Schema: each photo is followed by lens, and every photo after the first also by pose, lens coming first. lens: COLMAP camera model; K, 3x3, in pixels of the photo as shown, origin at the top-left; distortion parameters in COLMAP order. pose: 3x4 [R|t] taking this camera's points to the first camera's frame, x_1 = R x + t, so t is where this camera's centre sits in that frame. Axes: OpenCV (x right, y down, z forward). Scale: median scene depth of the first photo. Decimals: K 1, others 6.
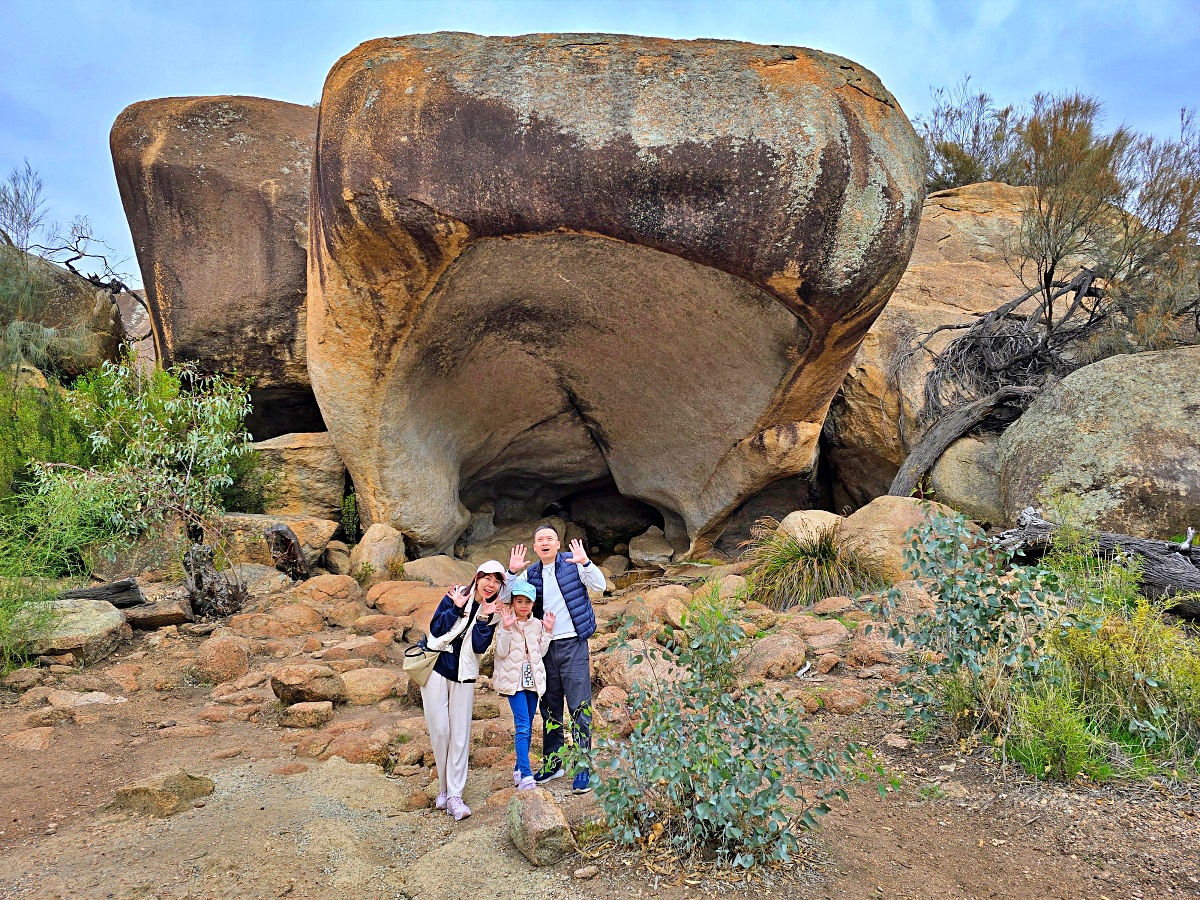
lens RADIAL K [[799.5, 0, 609.5], [0, 799.5, 472.8], [0, 0, 1]] dist [0.048162, -0.042991]
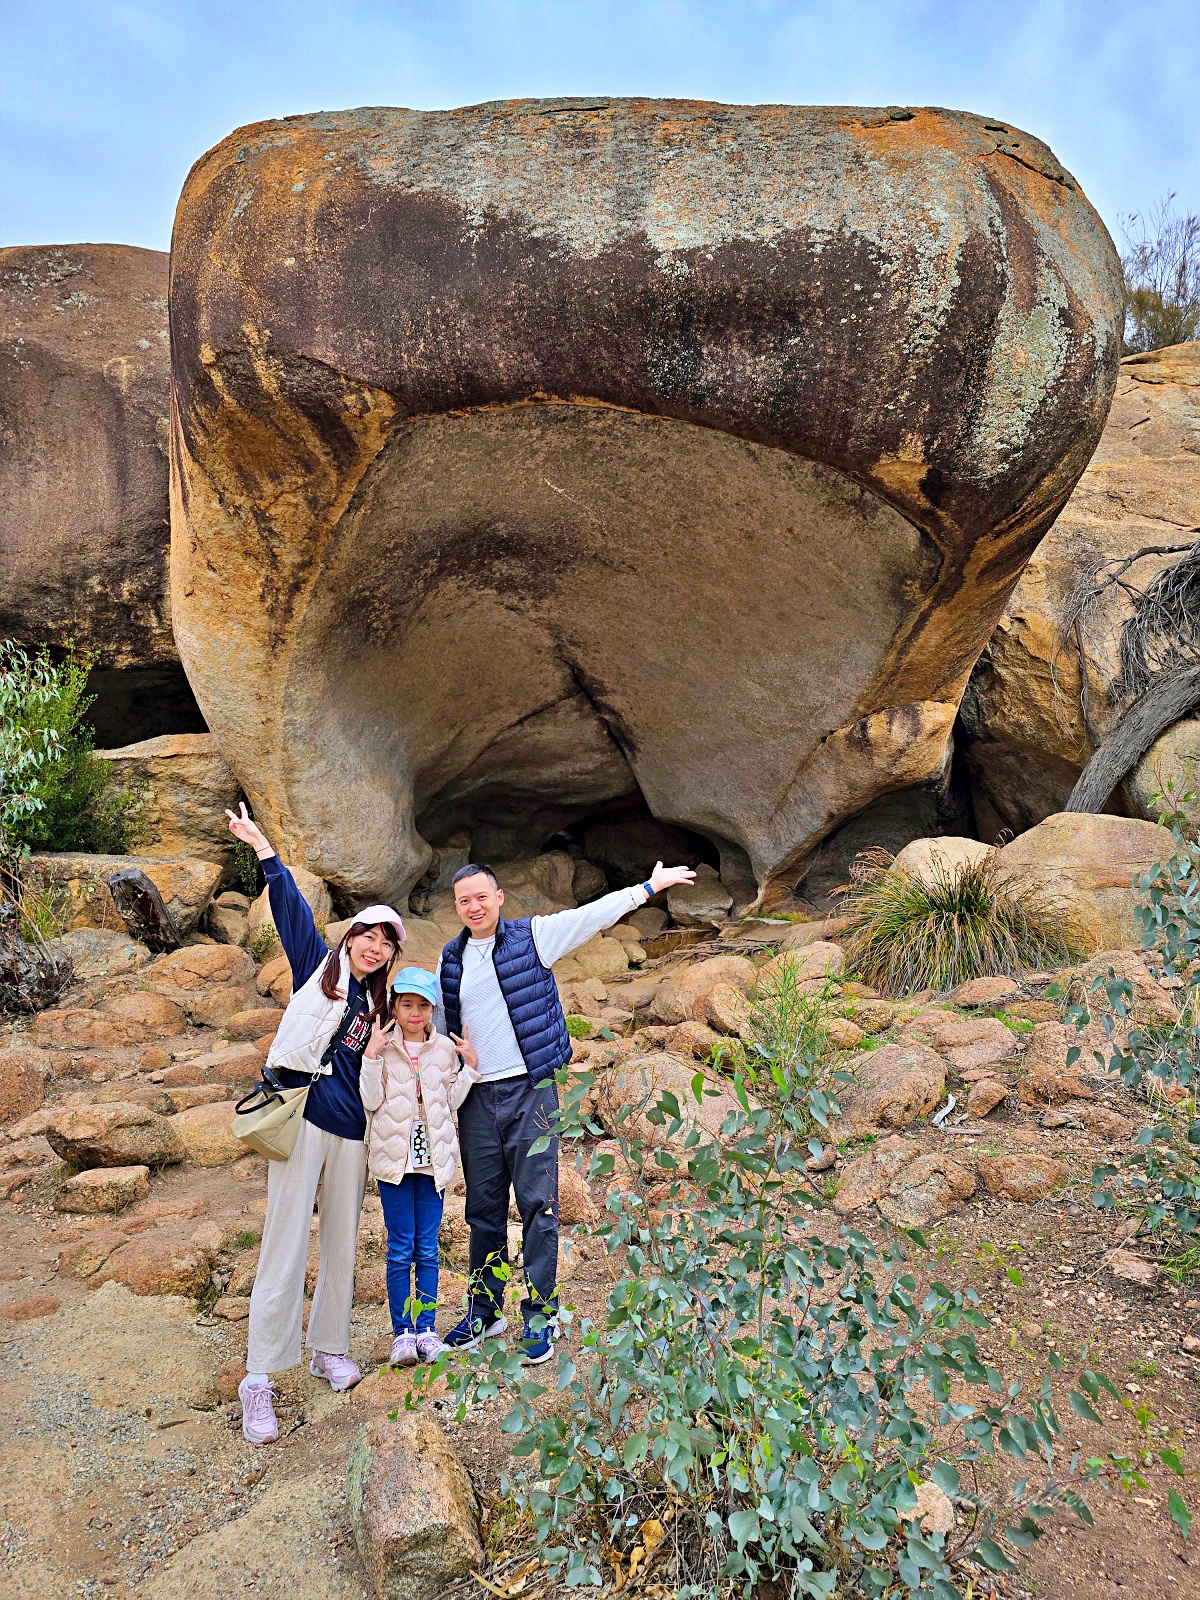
lens RADIAL K [[1066.0, 0, 600.1], [0, 1066.0, 813.0], [0, 0, 1]] dist [0.048162, -0.042991]
pose [[0.998422, -0.015583, -0.053942, 0.025118], [0.016624, 0.999683, 0.018892, 0.007243], [0.053630, -0.019759, 0.998365, 0.140504]]
